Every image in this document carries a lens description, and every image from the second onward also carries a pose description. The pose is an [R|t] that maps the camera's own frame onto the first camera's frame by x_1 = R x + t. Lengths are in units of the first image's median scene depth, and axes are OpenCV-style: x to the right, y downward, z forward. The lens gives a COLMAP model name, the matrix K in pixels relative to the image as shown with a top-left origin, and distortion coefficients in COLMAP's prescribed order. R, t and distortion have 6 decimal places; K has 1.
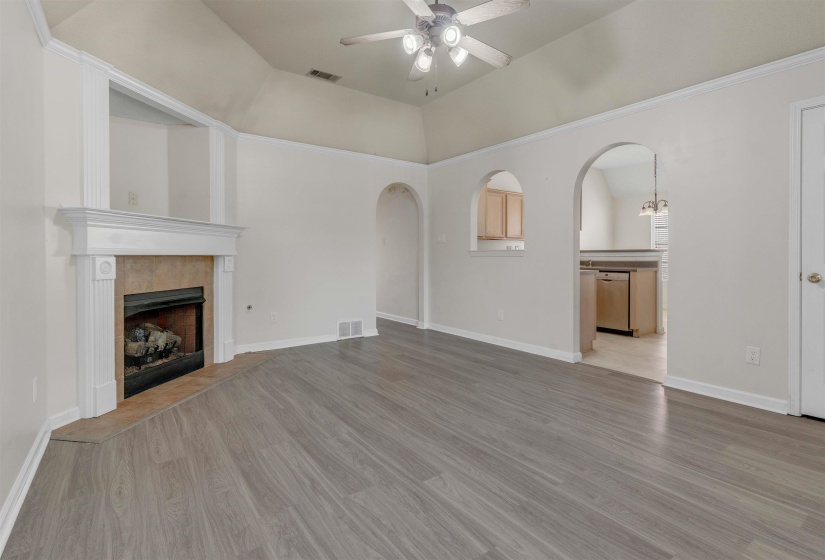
lens RADIAL K [[388.8, 0, 433.6], [0, 388.8, 255.9], [0, 0, 1]] dist [0.000838, 0.000505]
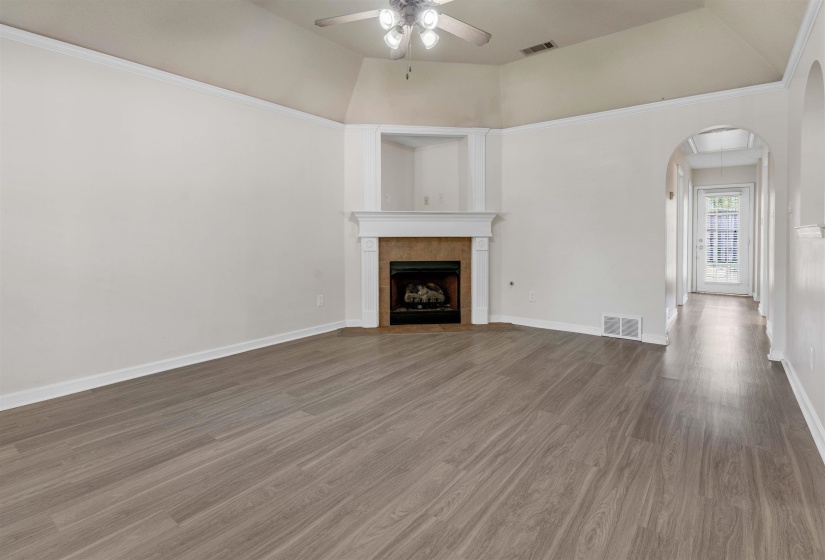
lens RADIAL K [[418.2, 0, 425.5], [0, 418.2, 240.5], [0, 0, 1]] dist [0.005563, -0.001188]
pose [[0.276697, 0.008268, -0.960922, 0.897375], [0.001642, 0.999957, 0.009076, -0.002968], [0.960956, -0.004089, 0.276672, 0.633268]]
